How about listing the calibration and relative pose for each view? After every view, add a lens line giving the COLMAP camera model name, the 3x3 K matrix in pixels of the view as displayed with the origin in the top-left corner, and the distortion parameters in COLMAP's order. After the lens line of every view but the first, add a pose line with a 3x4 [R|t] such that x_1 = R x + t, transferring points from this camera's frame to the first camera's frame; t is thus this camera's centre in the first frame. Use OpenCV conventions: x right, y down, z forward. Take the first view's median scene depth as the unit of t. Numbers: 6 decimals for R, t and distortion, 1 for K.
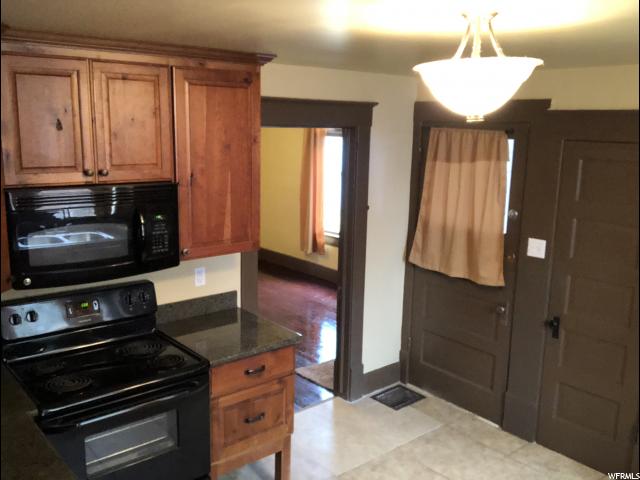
lens RADIAL K [[594.8, 0, 316.6], [0, 594.8, 240.1], [0, 0, 1]] dist [0.015047, 0.000000]
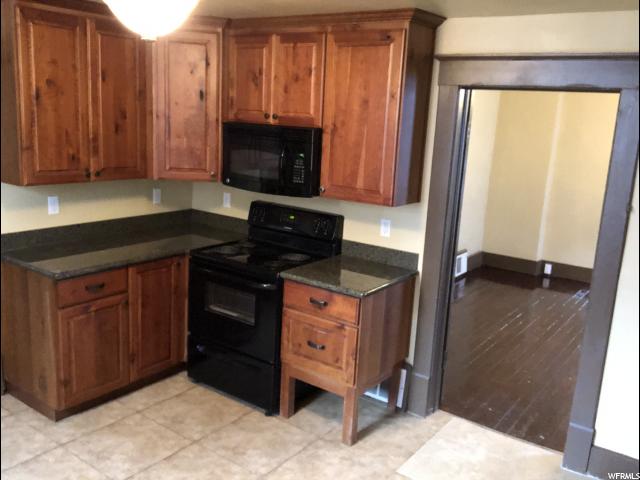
lens RADIAL K [[594.8, 0, 320.5], [0, 594.8, 240.2], [0, 0, 1]] dist [0.015047, 0.000000]
pose [[0.254137, 0.197355, -0.946818, 0.730843], [-0.234938, 0.962235, 0.137508, -0.035000], [0.938199, 0.187498, 0.290906, 0.524010]]
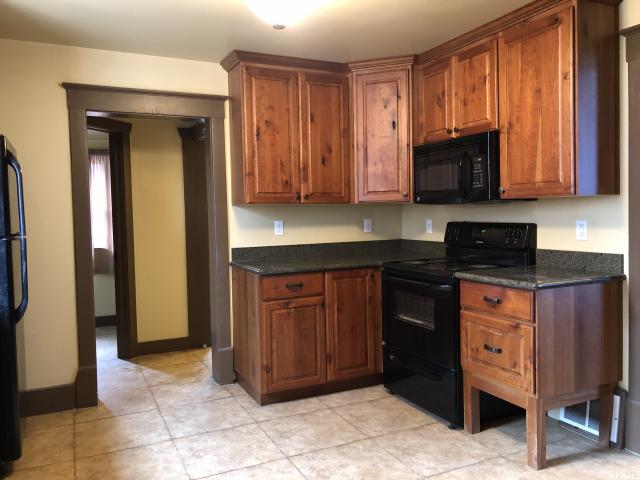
lens RADIAL K [[523.9, 0, 319.1], [0, 523.9, 231.2], [0, 0, 1]] dist [0.055402, -0.066704]
pose [[-0.244570, 0.017204, -0.969479, 0.686012], [-0.171911, 0.983233, 0.060816, 0.076807], [0.954270, 0.181538, -0.237512, 0.720664]]
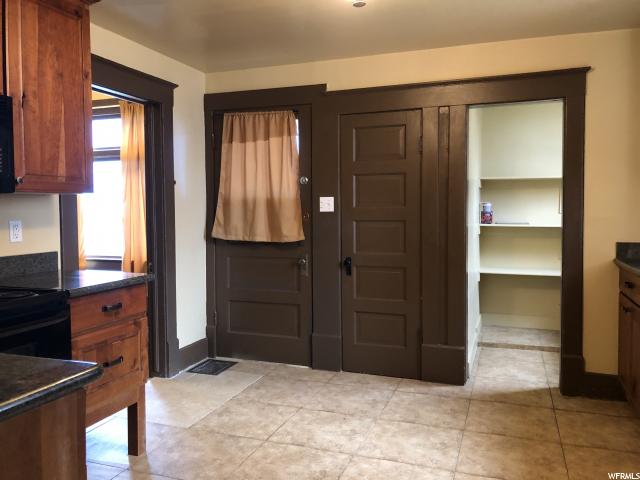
lens RADIAL K [[523.9, 0, 321.3], [0, 523.9, 236.3], [0, 0, 1]] dist [0.055402, -0.066704]
pose [[0.858522, -0.048652, 0.510464, -0.189141], [0.121417, 0.986467, -0.110184, 0.190904], [-0.498195, 0.156574, 0.852811, 0.094659]]
